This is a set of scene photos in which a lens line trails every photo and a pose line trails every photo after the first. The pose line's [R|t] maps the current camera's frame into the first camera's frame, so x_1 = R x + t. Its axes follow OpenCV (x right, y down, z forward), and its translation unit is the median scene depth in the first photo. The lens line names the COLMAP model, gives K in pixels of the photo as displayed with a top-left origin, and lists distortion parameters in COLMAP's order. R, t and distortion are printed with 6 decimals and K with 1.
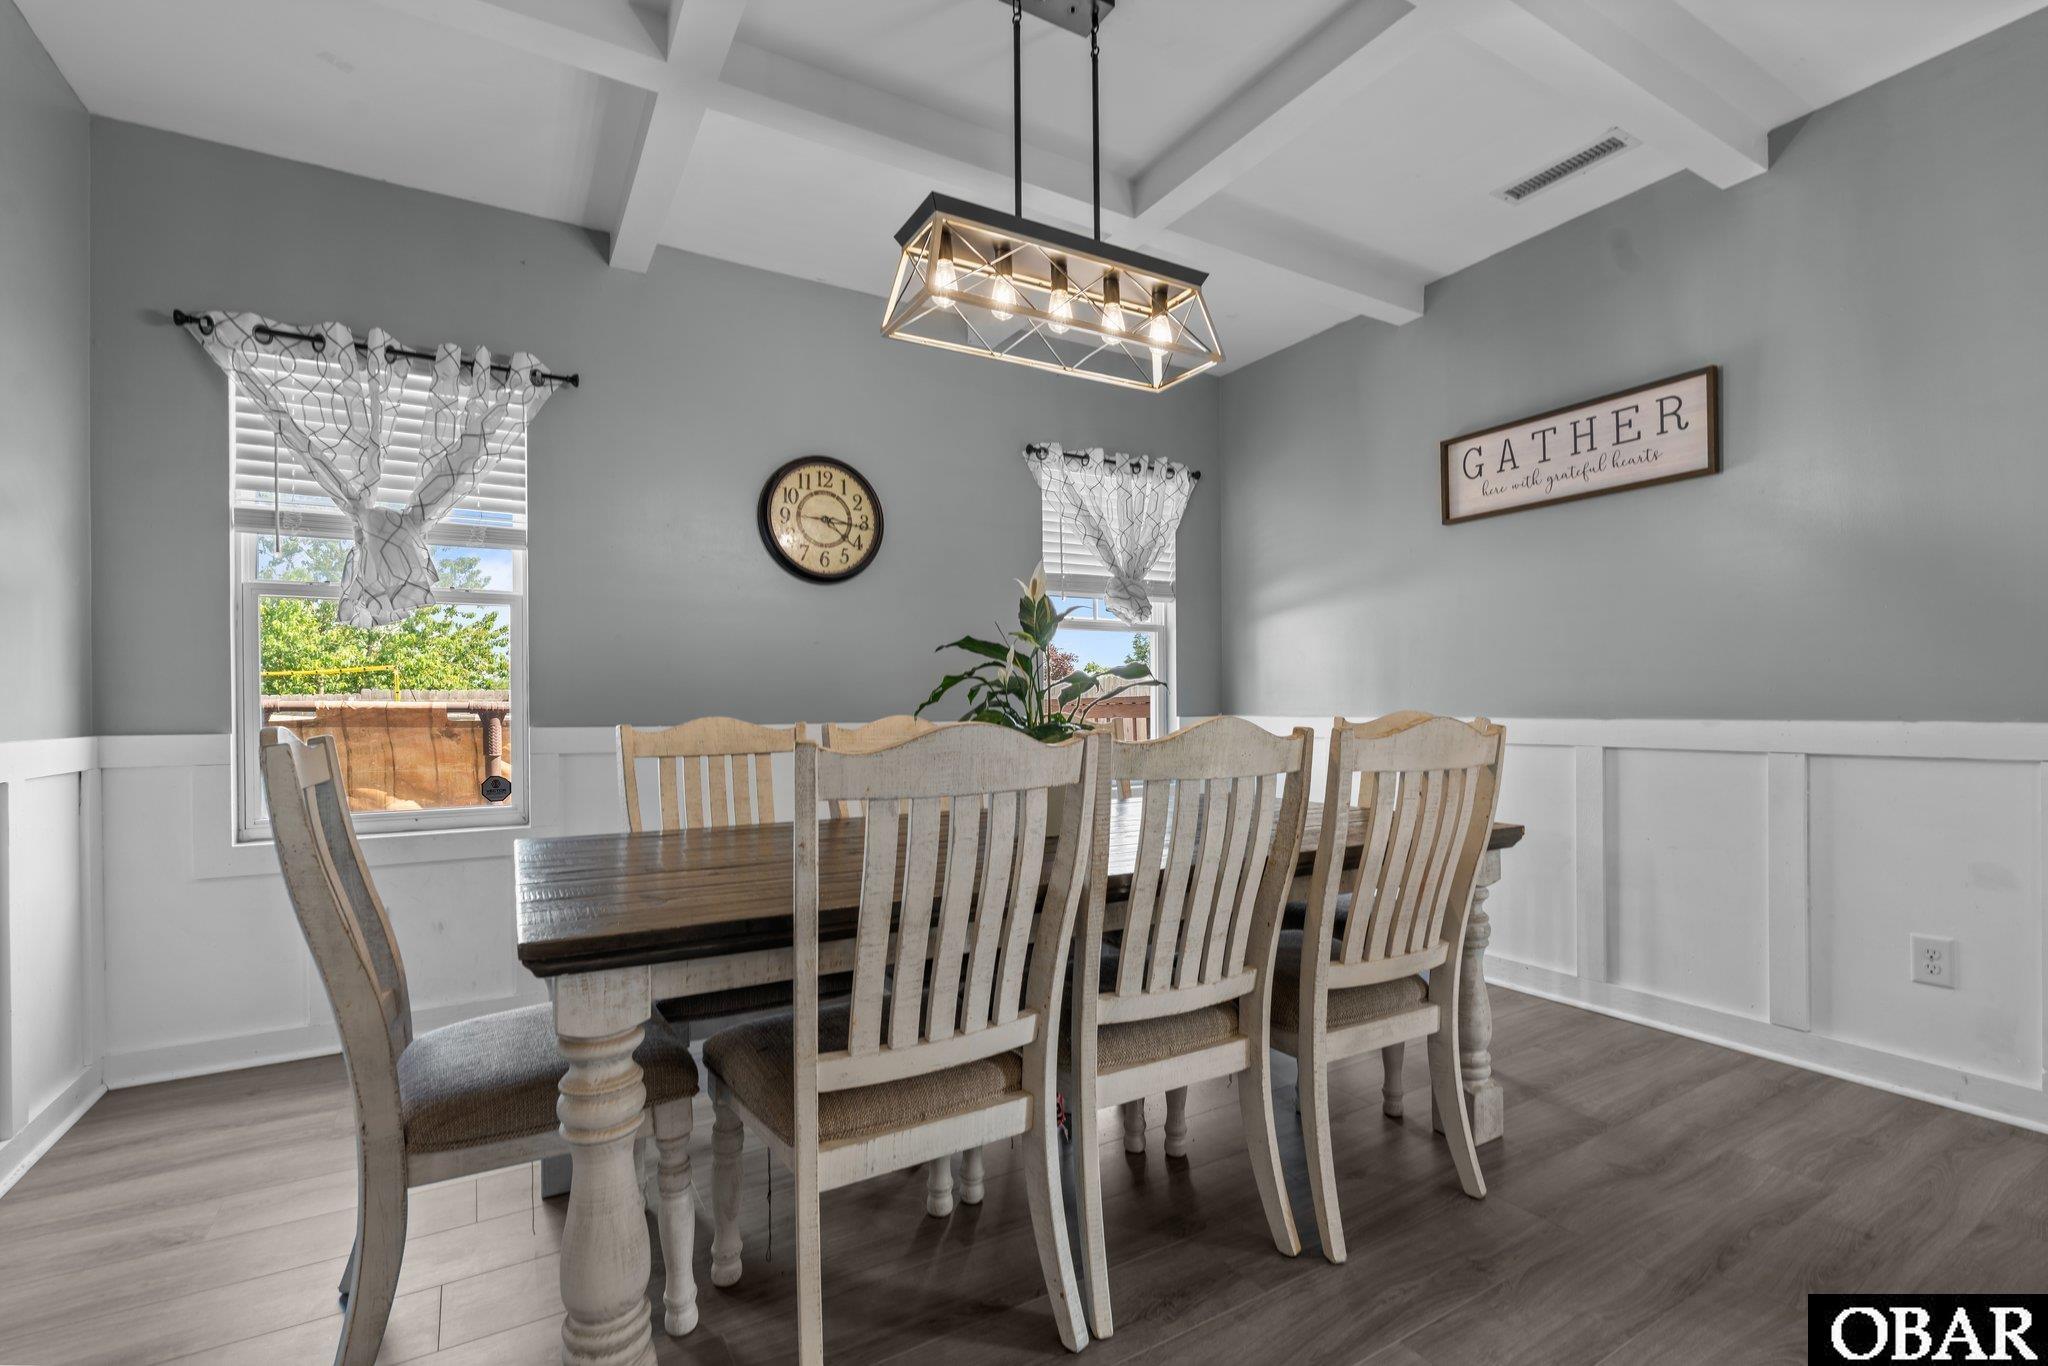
lens RADIAL K [[894.8, 0, 1020.6], [0, 894.8, 701.4], [0, 0, 1]] dist [-0.009385, 0.000596]
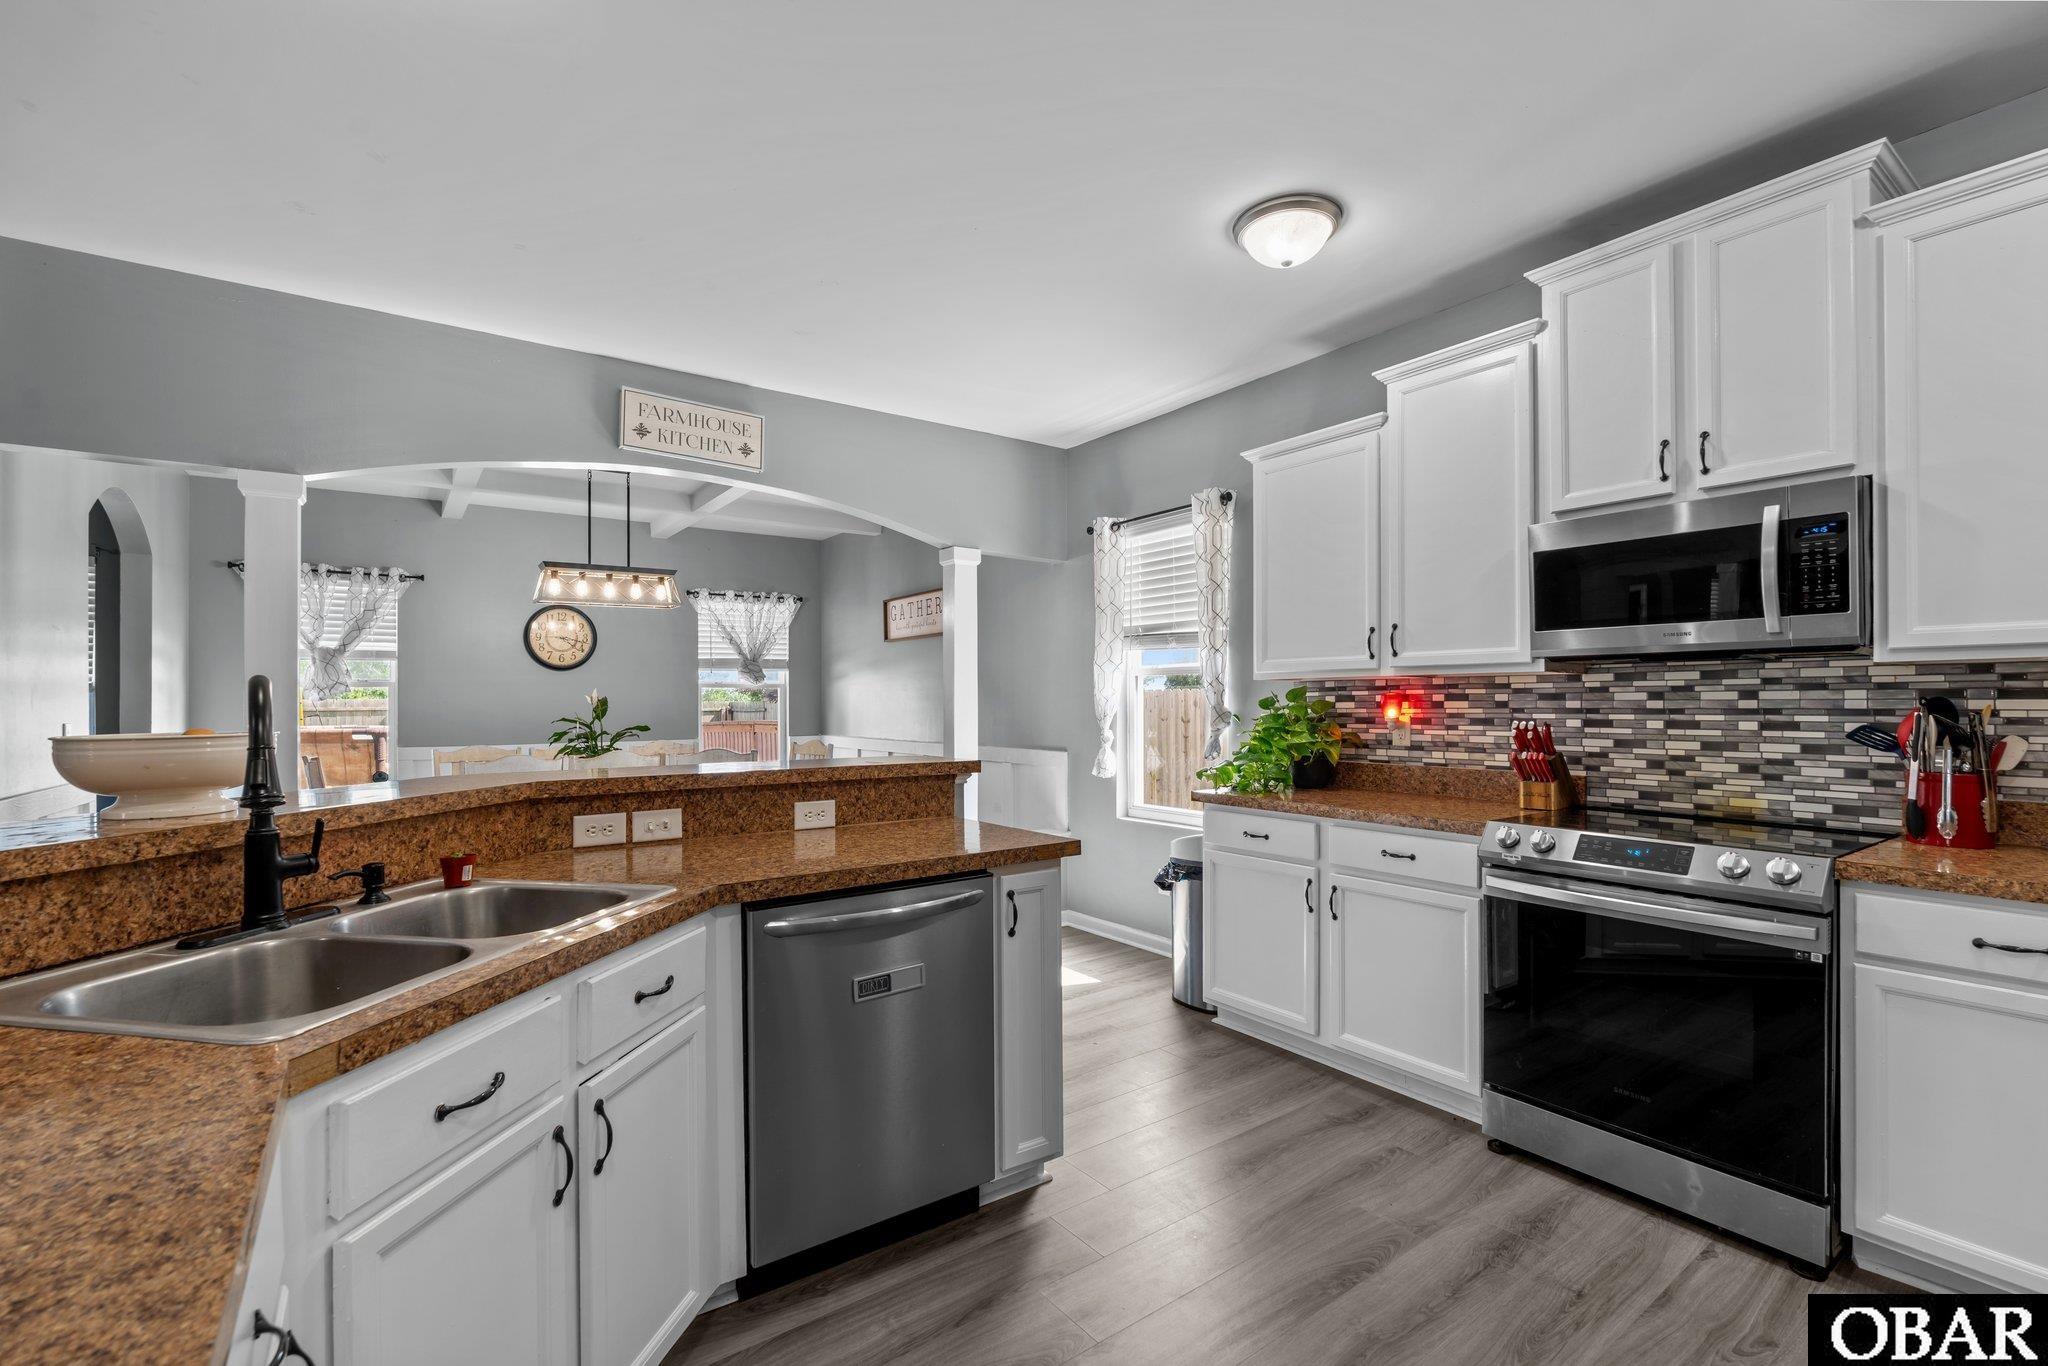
lens RADIAL K [[894.8, 0, 1029.5], [0, 894.8, 685.0], [0, 0, 1]] dist [-0.009385, 0.000596]
pose [[0.995902, 0.002872, 0.090396, 0.609560], [-0.001769, 0.999923, -0.012278, -0.077460], [-0.090424, 0.012068, 0.995830, -1.004846]]
